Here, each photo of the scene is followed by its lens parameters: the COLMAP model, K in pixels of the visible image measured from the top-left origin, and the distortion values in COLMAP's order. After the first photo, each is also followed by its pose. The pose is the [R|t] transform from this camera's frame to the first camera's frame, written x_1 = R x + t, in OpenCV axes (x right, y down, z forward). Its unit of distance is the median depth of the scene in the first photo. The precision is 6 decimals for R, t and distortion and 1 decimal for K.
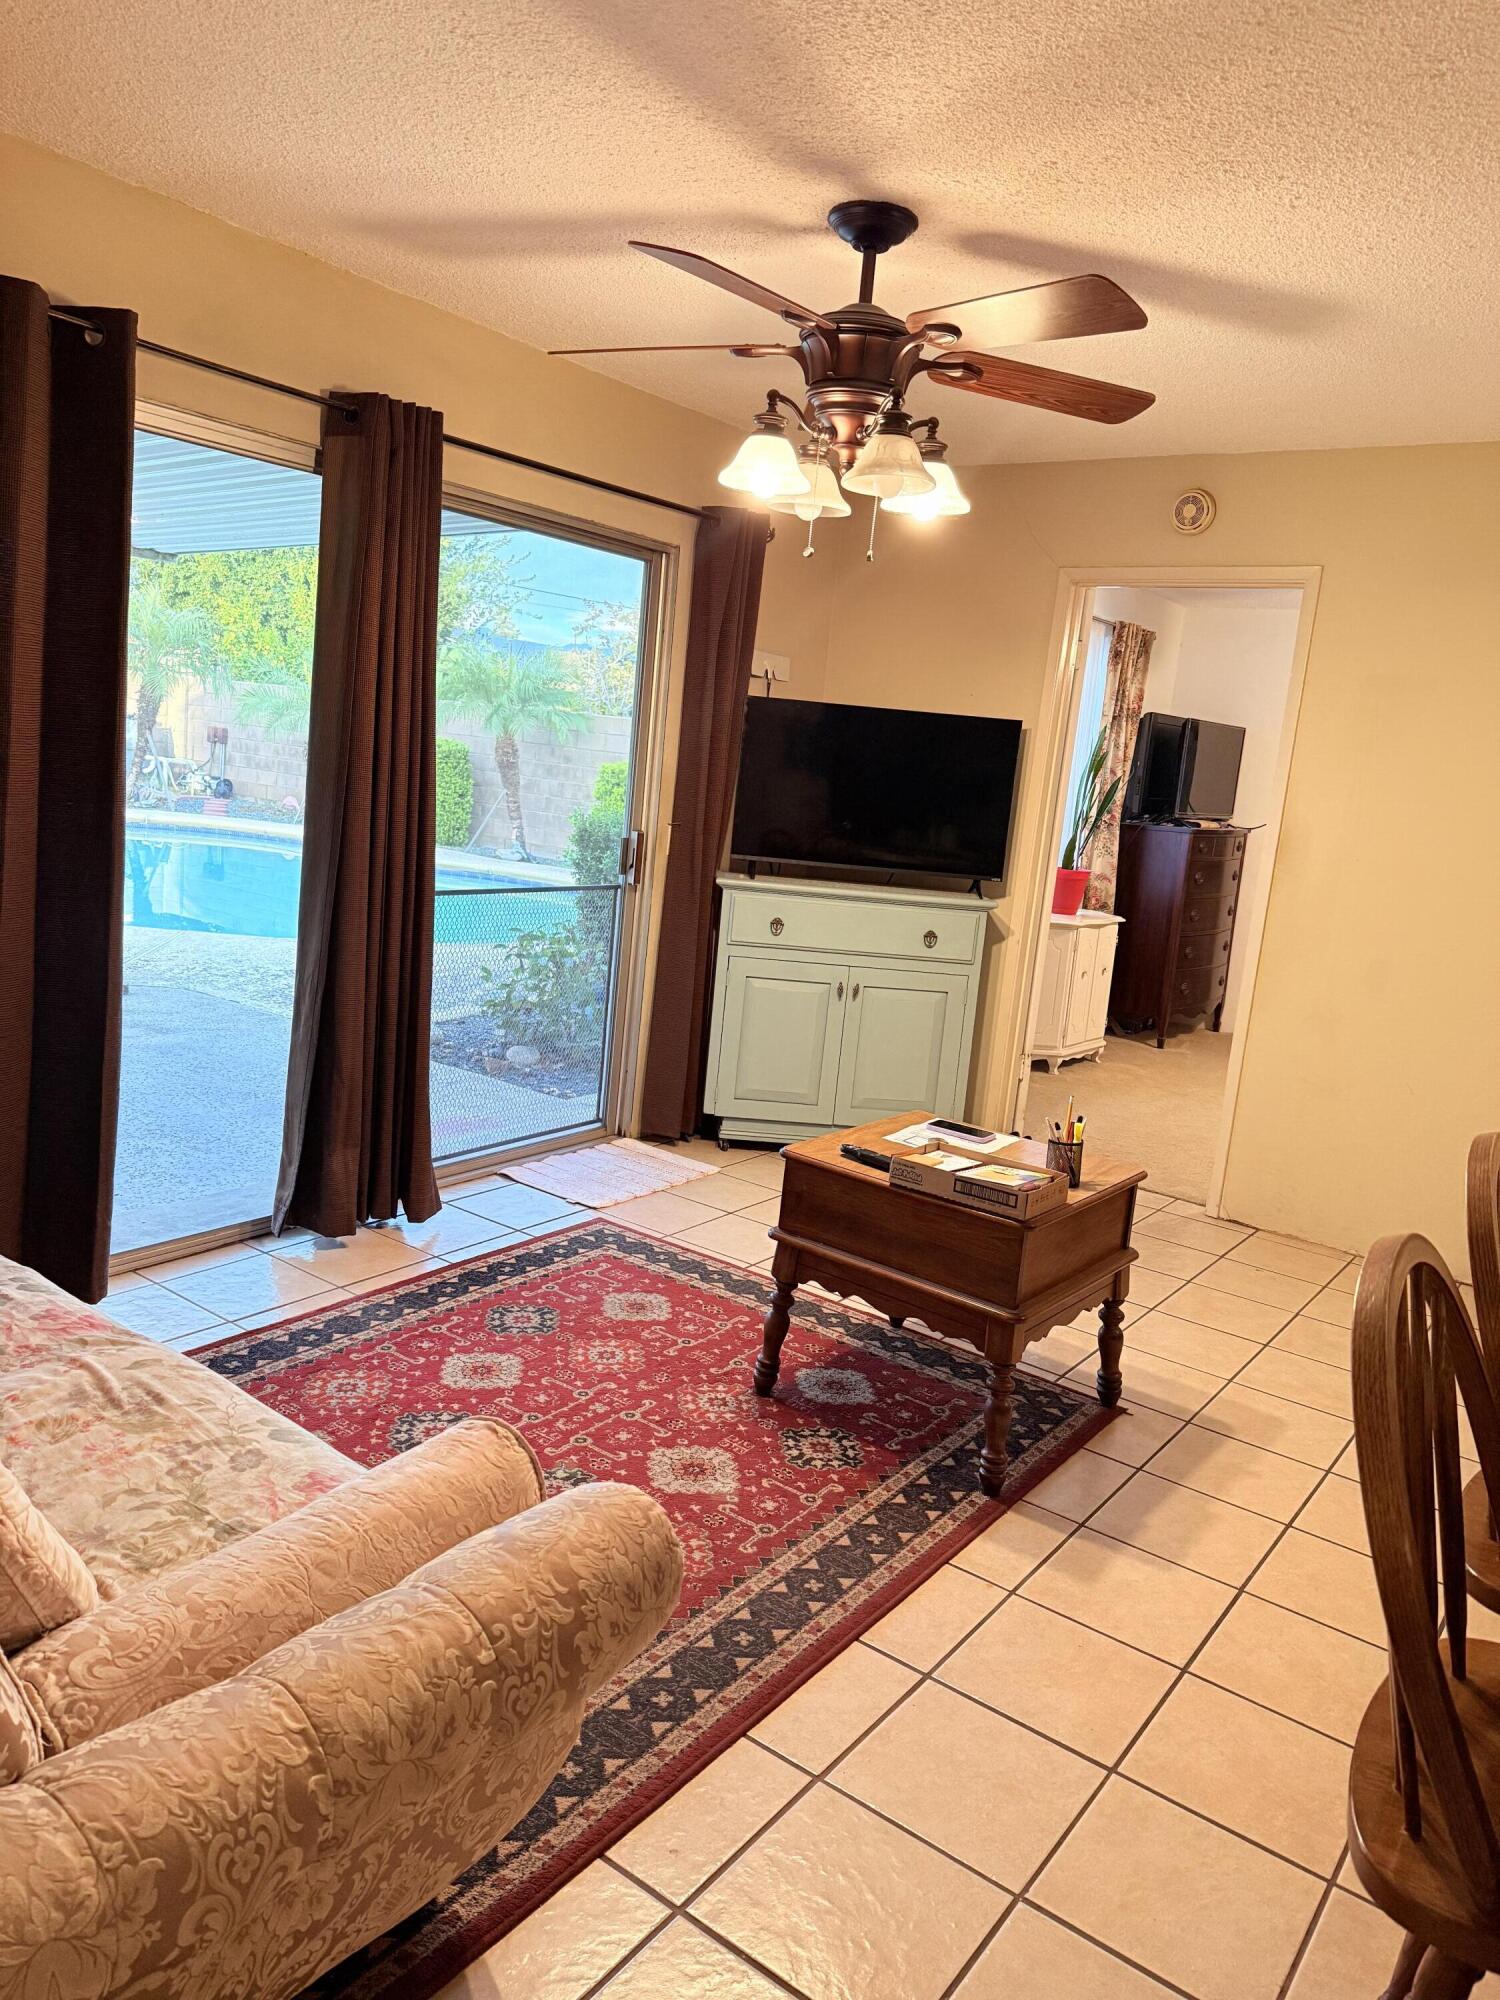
lens RADIAL K [[1397.7, 0, 740.9], [0, 1397.7, 1005.8], [0, 0, 1]] dist [0.145999, -0.251347]
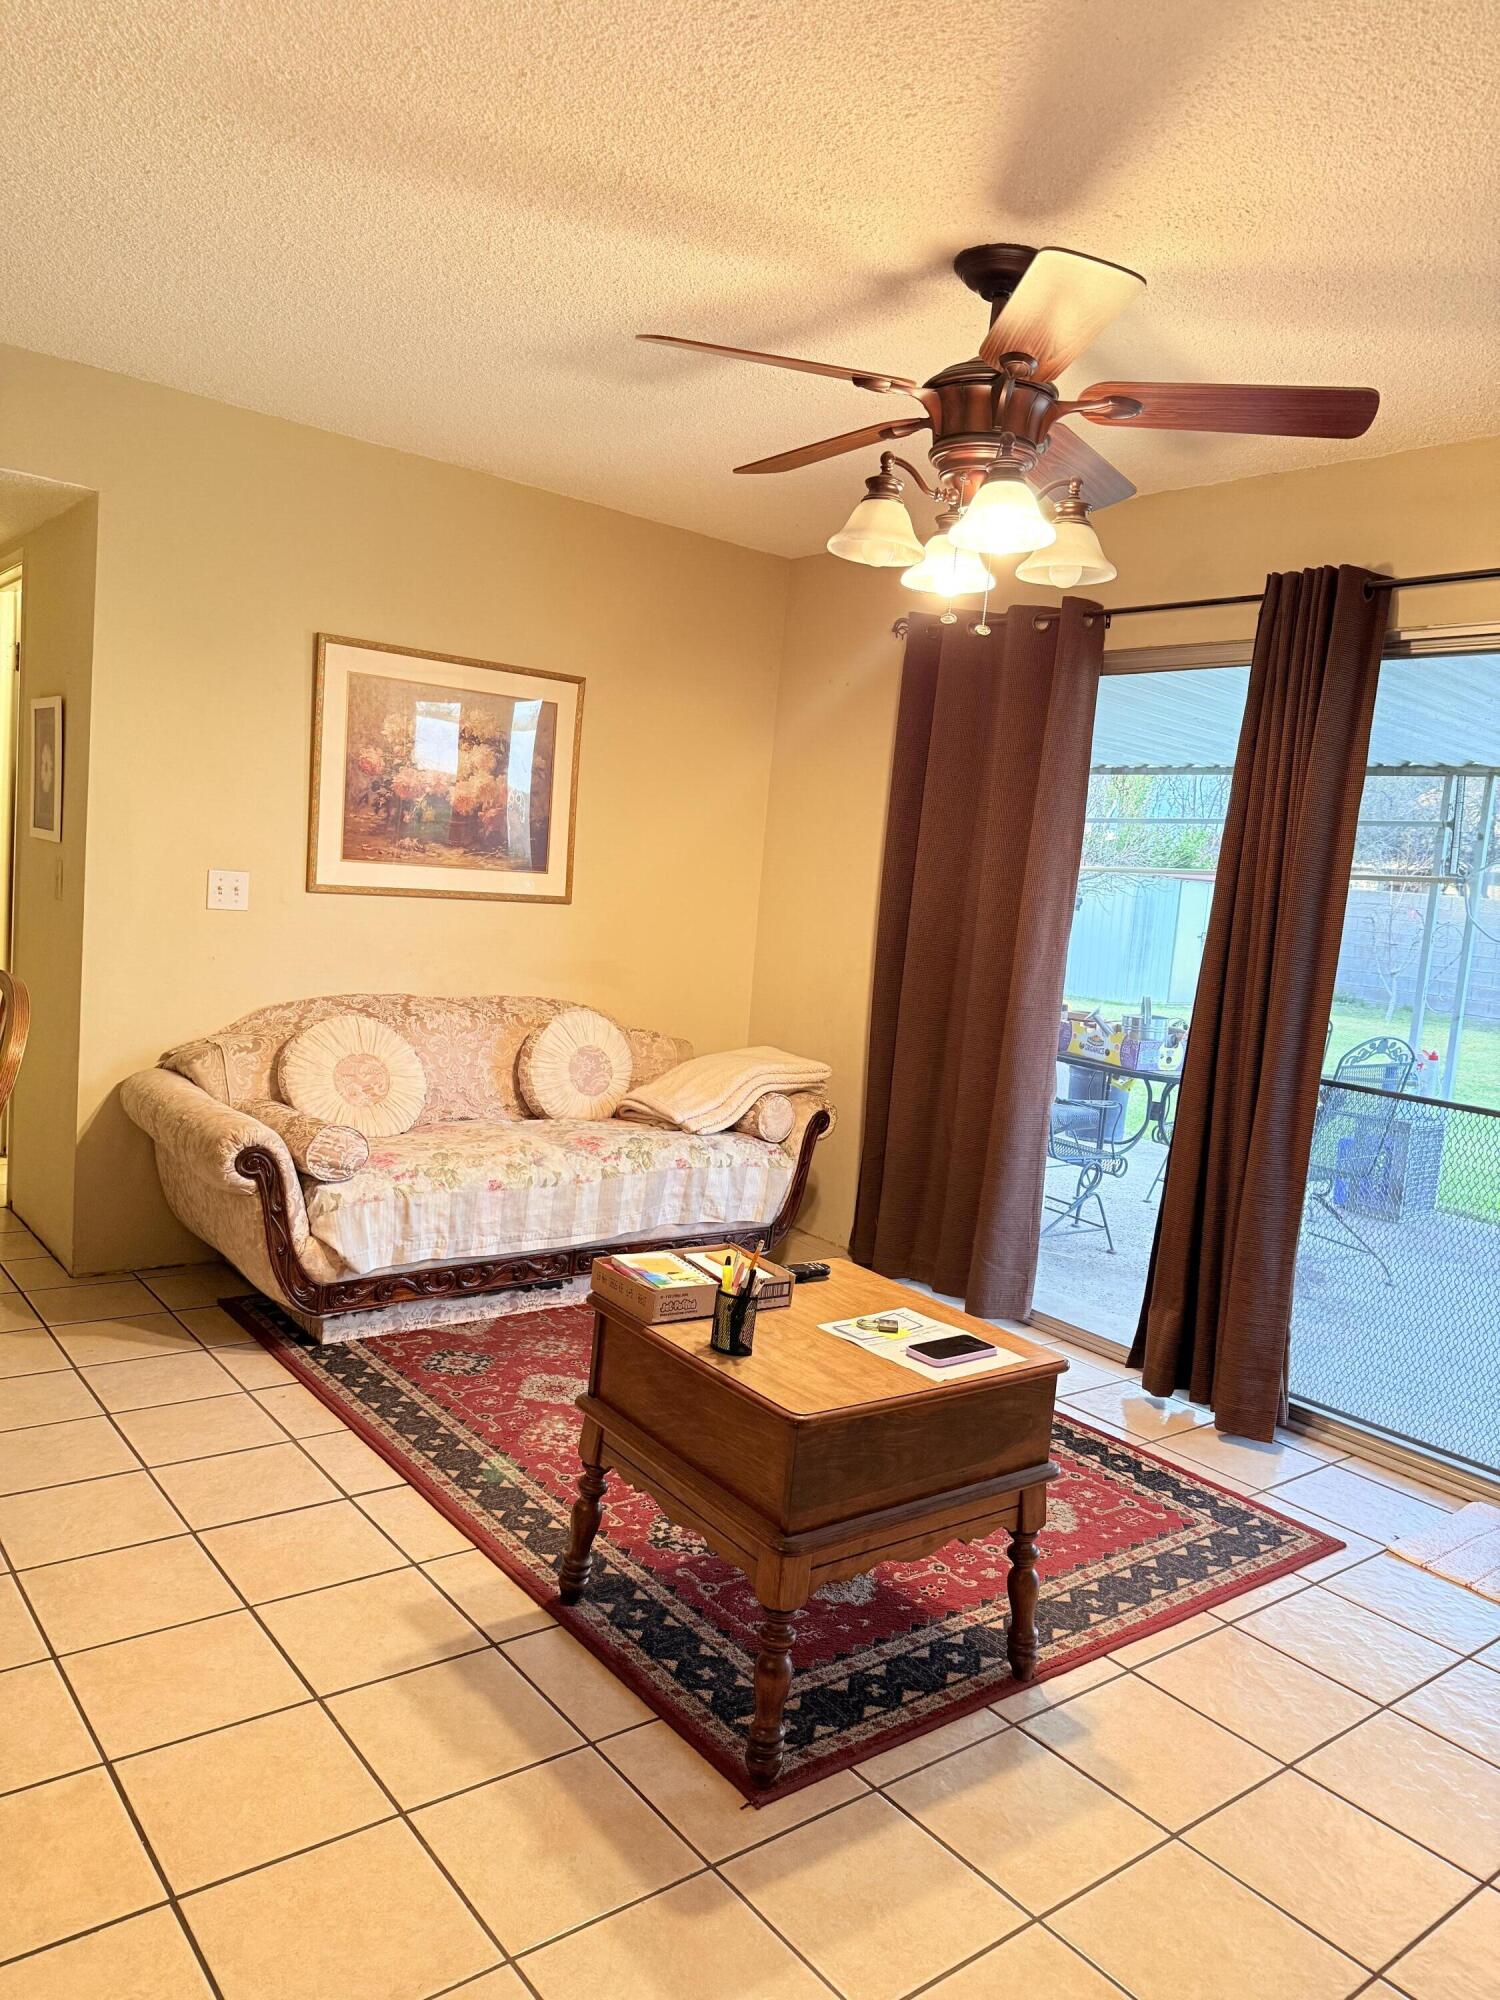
lens RADIAL K [[1397.7, 0, 740.9], [0, 1397.7, 1005.8], [0, 0, 1]] dist [0.145999, -0.251347]
pose [[-0.254854, -0.013313, -0.966888, 0.837622], [-0.283947, 0.956855, 0.061668, -0.084995], [0.924350, 0.290261, -0.247638, 0.991221]]
